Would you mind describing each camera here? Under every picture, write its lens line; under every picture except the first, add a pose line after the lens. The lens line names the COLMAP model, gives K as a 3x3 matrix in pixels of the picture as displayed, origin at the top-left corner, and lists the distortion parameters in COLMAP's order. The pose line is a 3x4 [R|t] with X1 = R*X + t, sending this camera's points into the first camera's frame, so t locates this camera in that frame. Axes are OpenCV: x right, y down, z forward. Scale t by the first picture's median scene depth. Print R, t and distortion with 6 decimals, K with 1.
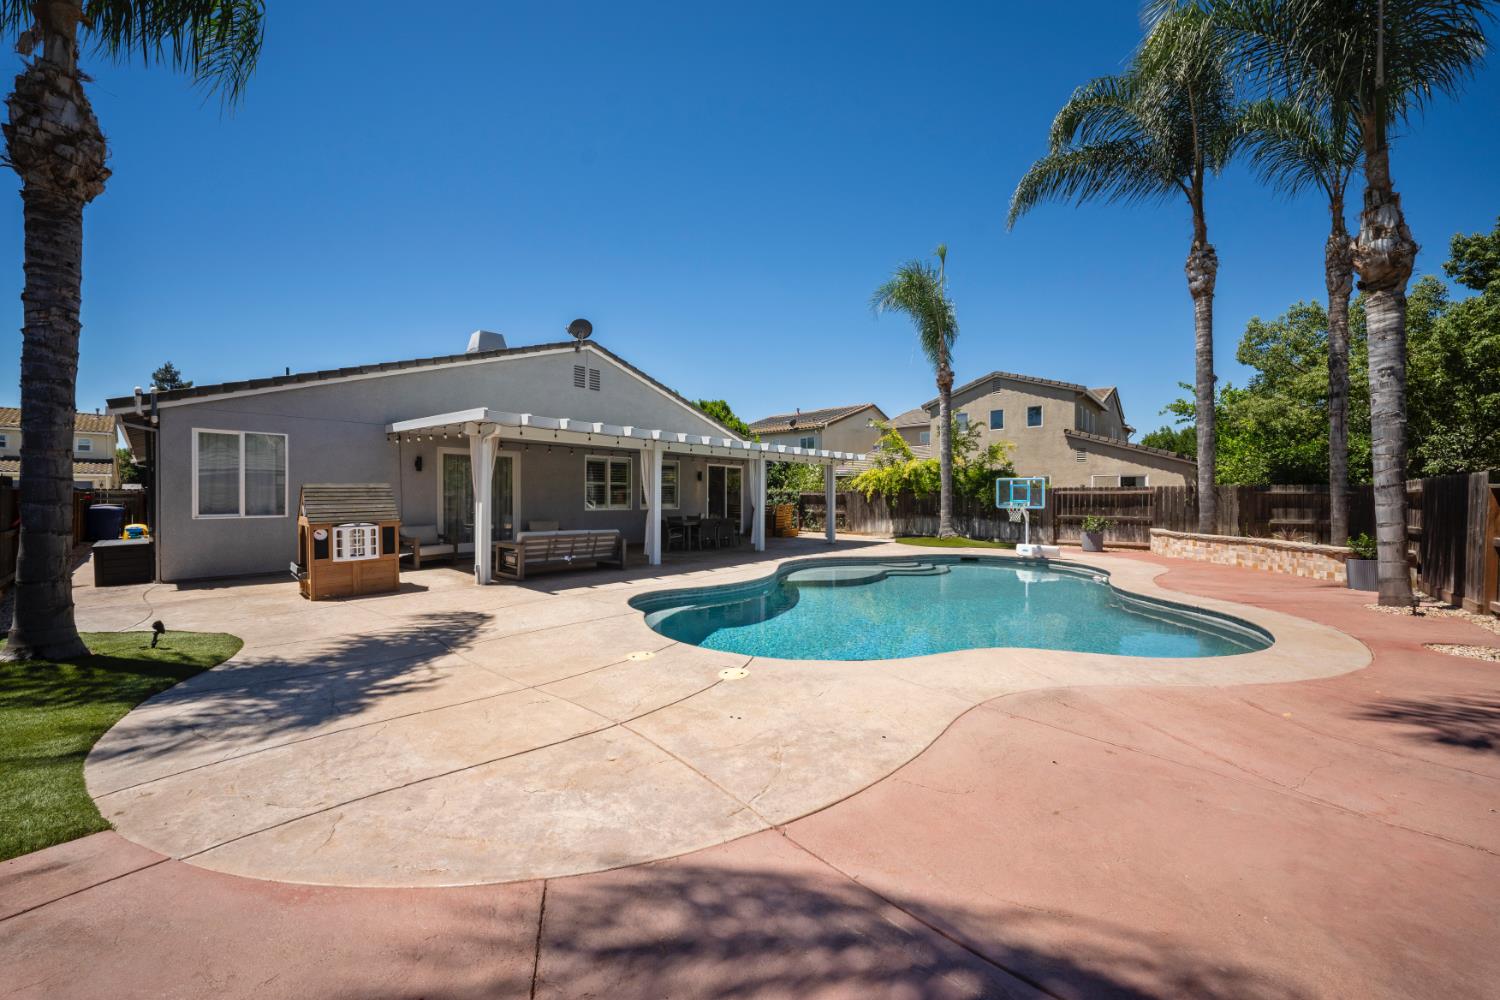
lens RADIAL K [[535.4, 0, 762.1], [0, 535.4, 494.0], [0, 0, 1]] dist [0.001441, -0.003703]
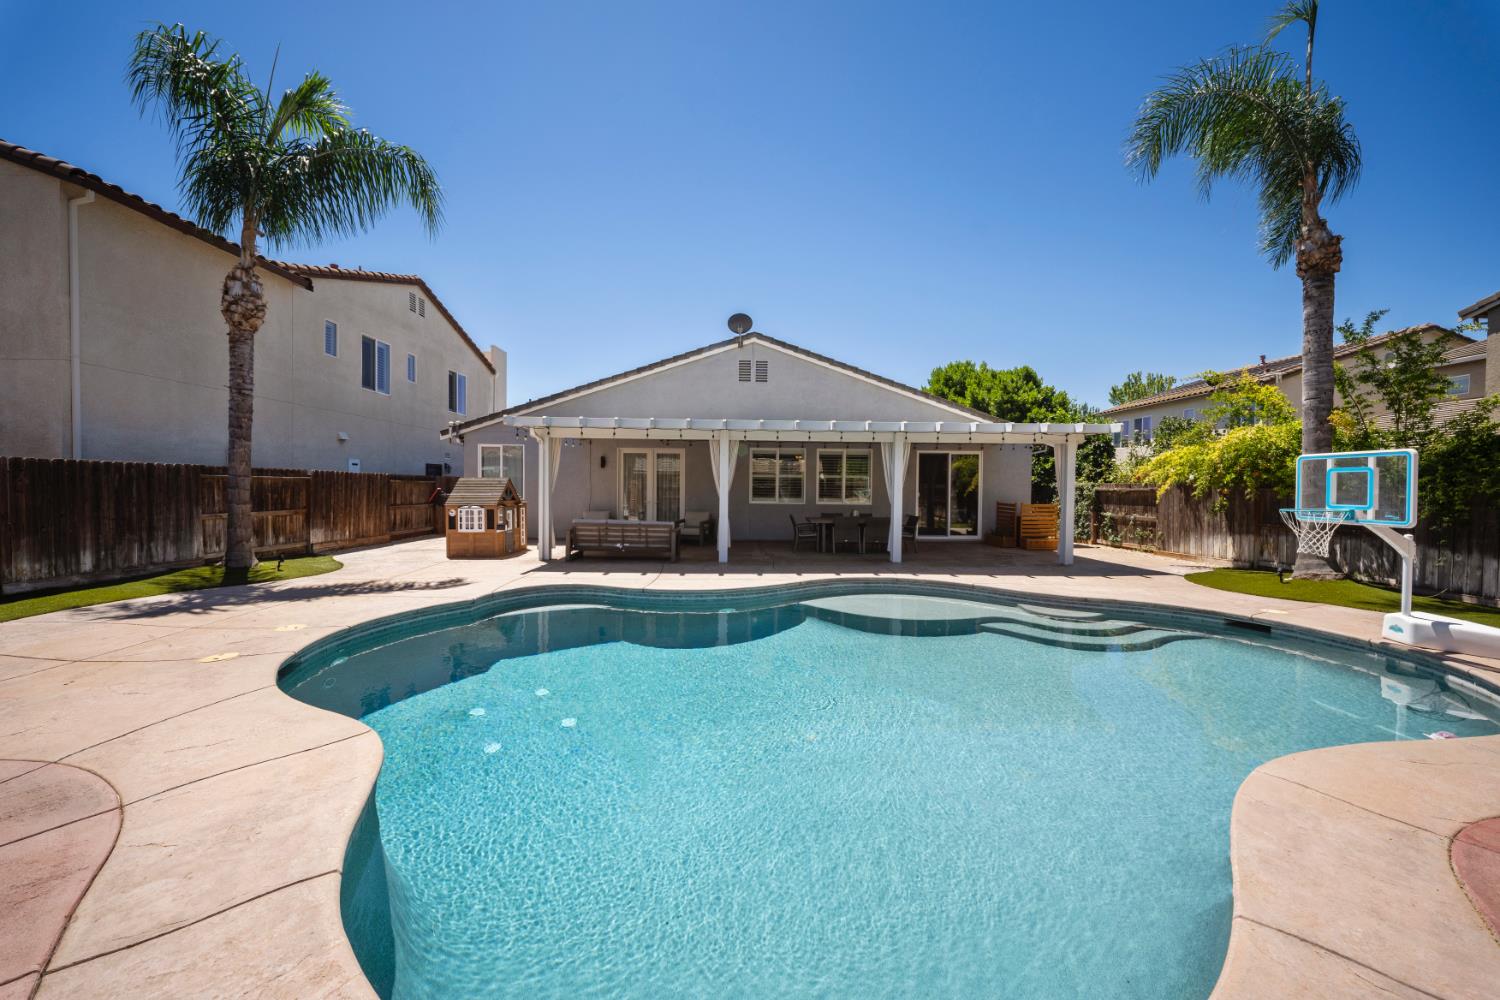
lens RADIAL K [[535.4, 0, 751.0], [0, 535.4, 496.2], [0, 0, 1]] dist [0.001441, -0.003703]
pose [[0.660494, 0.016222, -0.750656, 0.471797], [-0.005723, 0.999846, 0.016571, 0.000843], [0.750810, -0.006649, 0.660485, 0.371125]]
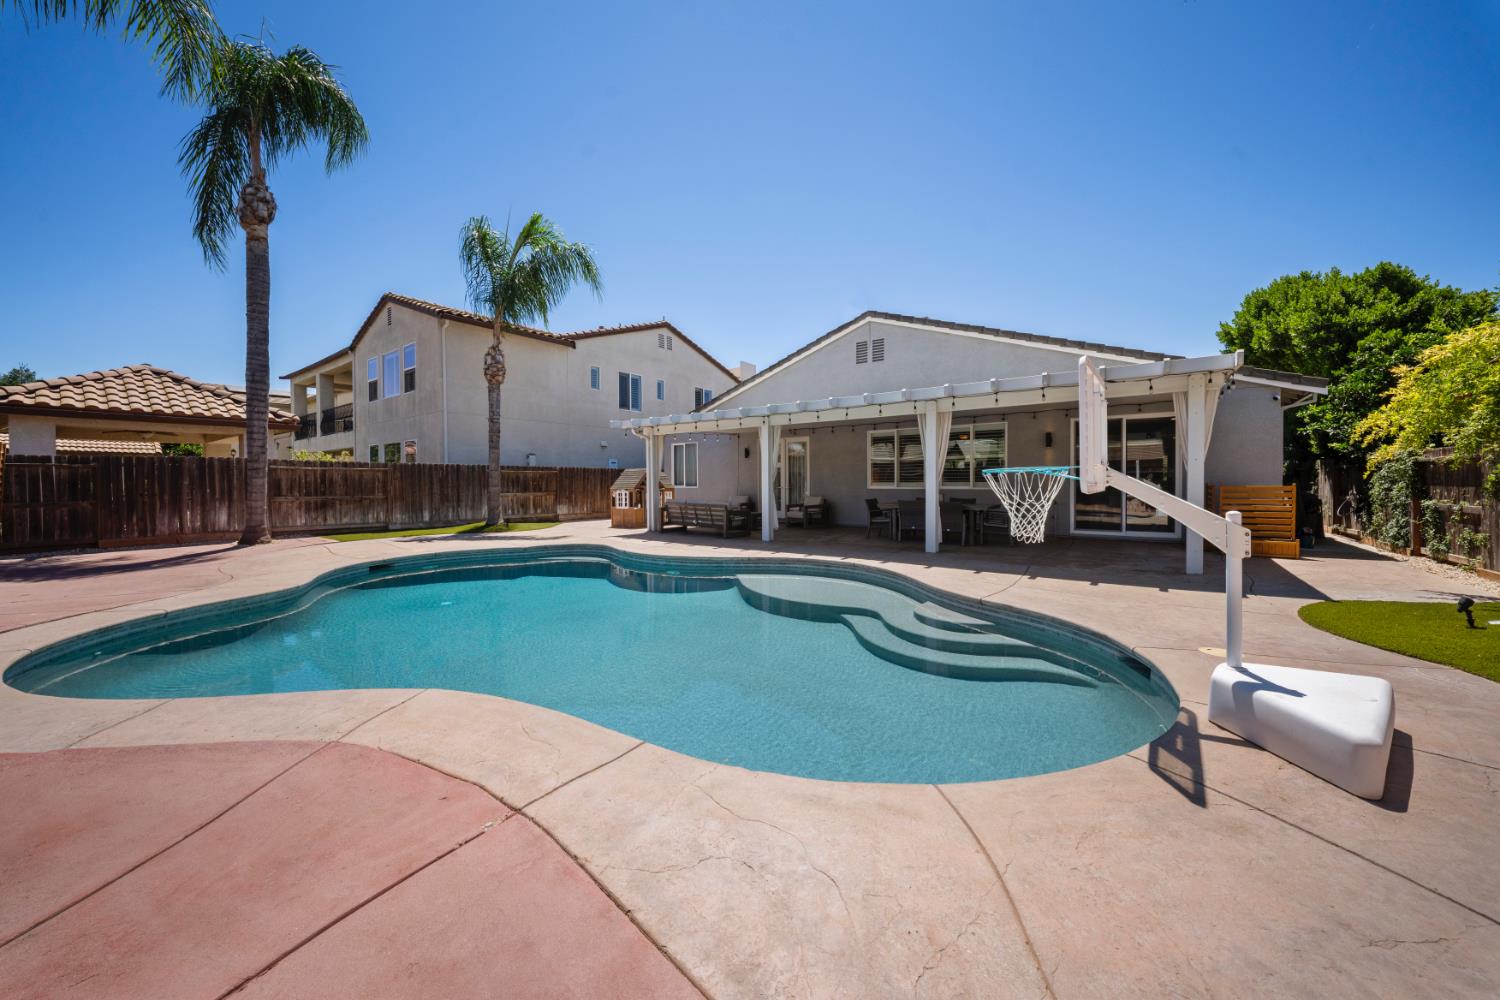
lens RADIAL K [[535.4, 0, 747.4], [0, 535.4, 495.4], [0, 0, 1]] dist [0.001441, -0.003703]
pose [[0.042196, 0.020992, -0.998889, 0.702283], [0.008028, 0.999740, 0.021349, 0.022917], [0.999077, -0.008920, 0.042016, 0.817006]]
